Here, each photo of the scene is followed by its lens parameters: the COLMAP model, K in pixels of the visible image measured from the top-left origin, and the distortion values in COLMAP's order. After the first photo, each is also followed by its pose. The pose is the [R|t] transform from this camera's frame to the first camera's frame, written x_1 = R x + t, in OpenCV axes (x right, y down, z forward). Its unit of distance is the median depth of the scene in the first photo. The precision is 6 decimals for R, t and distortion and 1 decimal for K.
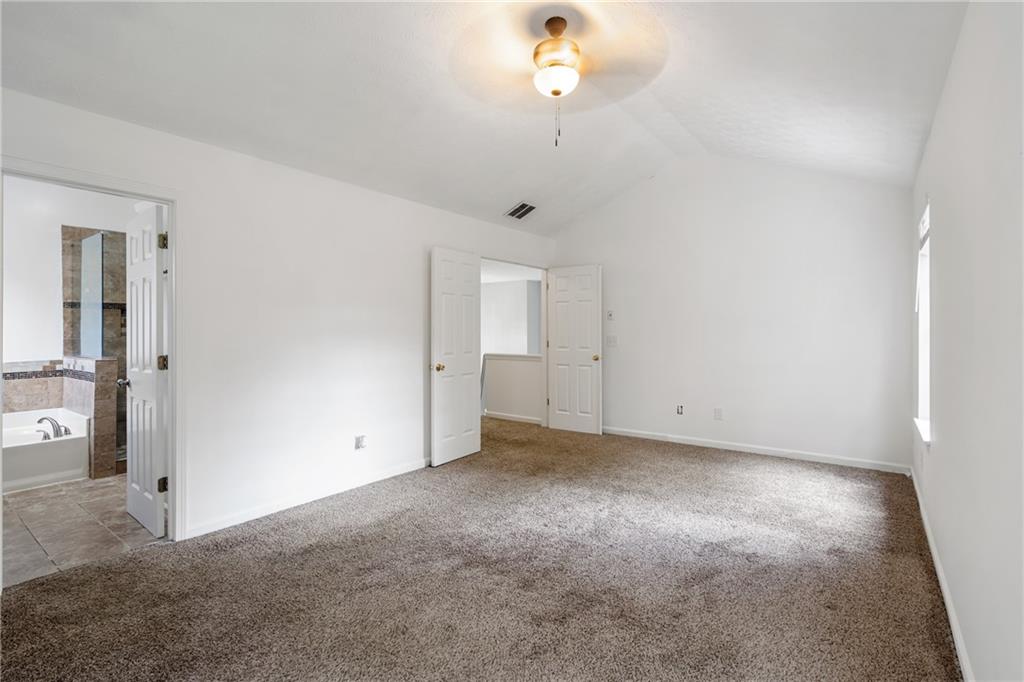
lens RADIAL K [[477.8, 0, 511.5], [0, 477.8, 329.6], [0, 0, 1]] dist [-0.000685, 0.000030]
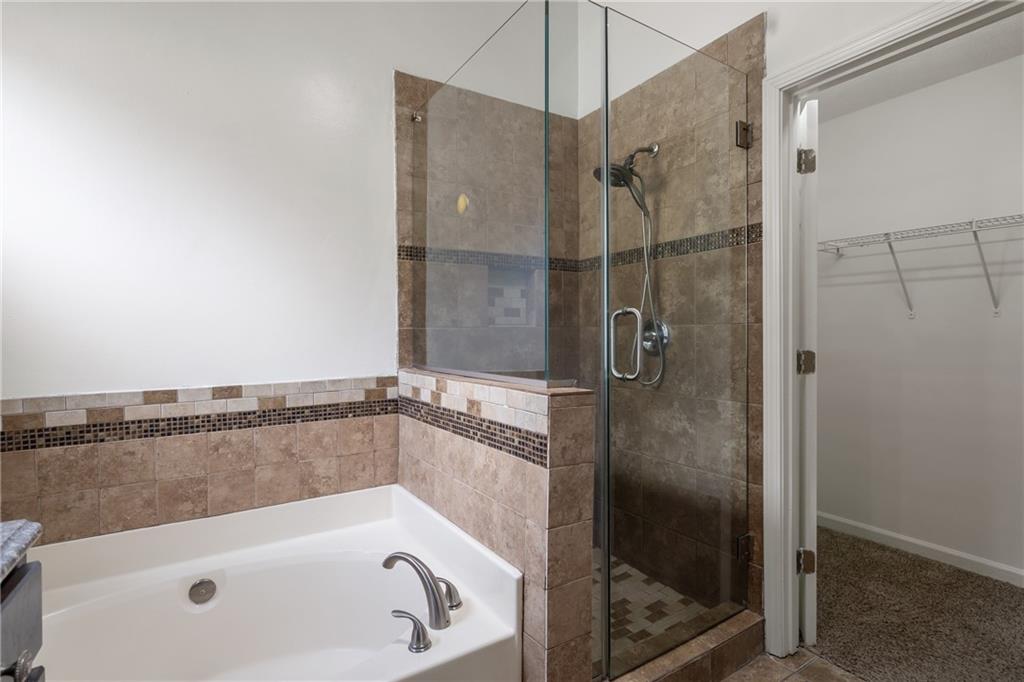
lens RADIAL K [[497.4, 0, 513.4], [0, 497.4, 337.1], [0, 0, 1]] dist [-0.003391, 0.000580]
pose [[0.933753, 0.001832, -0.357914, -0.683772], [0.000999, 0.999970, 0.007722, 0.023934], [0.357917, -0.007568, 0.933723, 0.615842]]
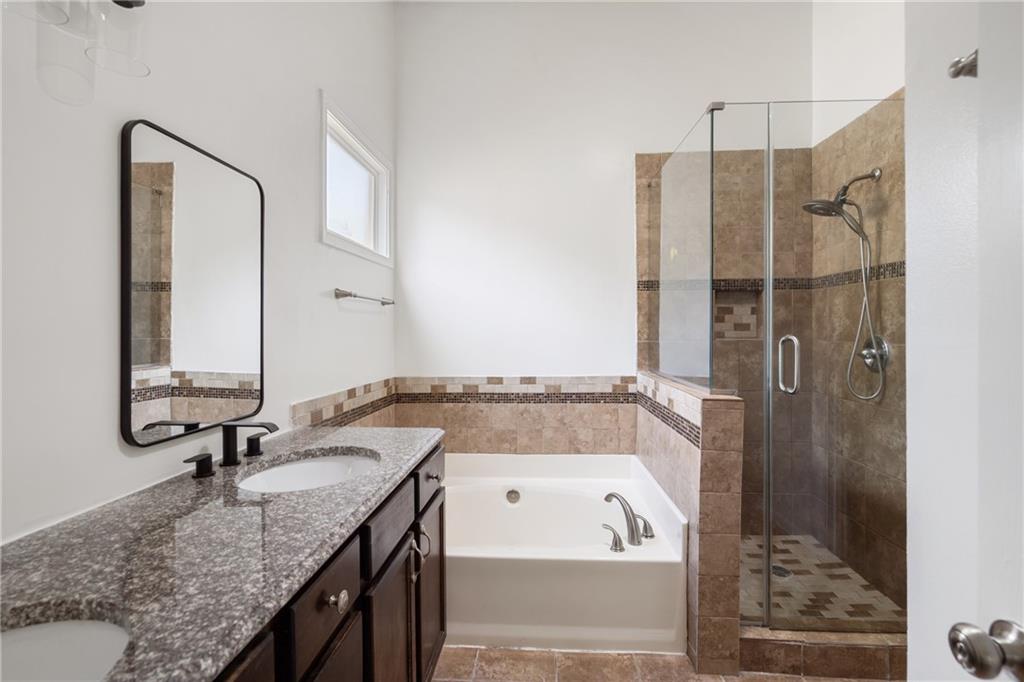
lens RADIAL K [[468.6, 0, 513.9], [0, 468.6, 329.4], [0, 0, 1]] dist [-0.001694, 0.000925]
pose [[0.553515, 0.004414, -0.832828, -0.538357], [-0.002133, 0.999990, 0.003882, 0.001620], [0.832837, -0.000373, 0.553519, 0.548590]]
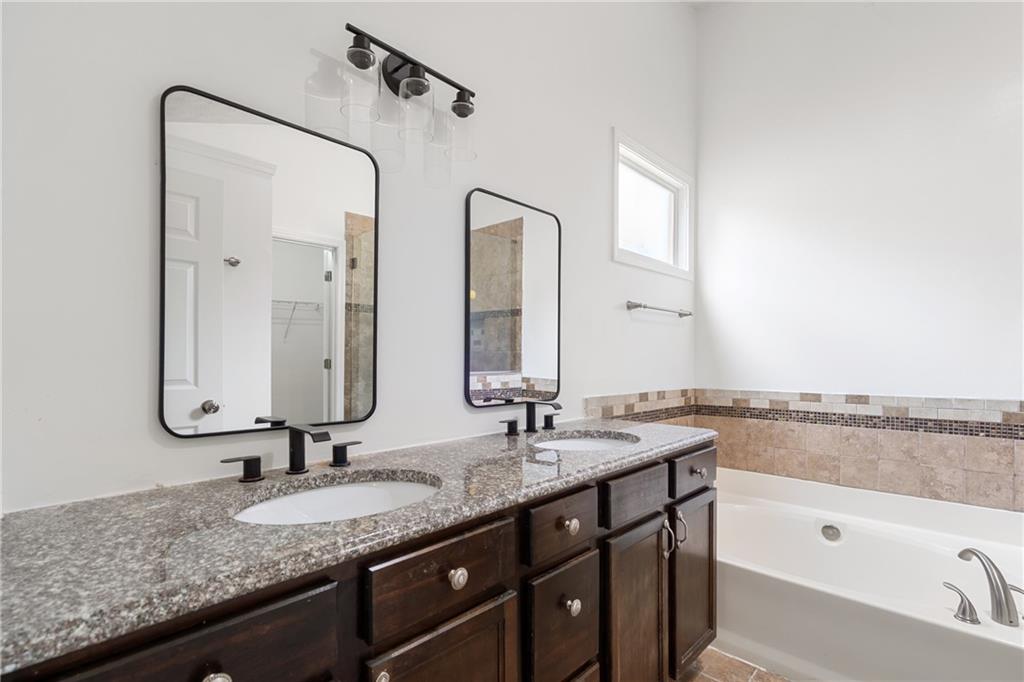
lens RADIAL K [[472.4, 0, 510.2], [0, 472.4, 355.6], [0, 0, 1]] dist [-0.000931, 0.000227]
pose [[-0.113683, 0.003191, -0.993512, -0.488546], [-0.000469, 0.999995, 0.003265, 0.022065], [0.993517, 0.000837, -0.113681, 0.588995]]
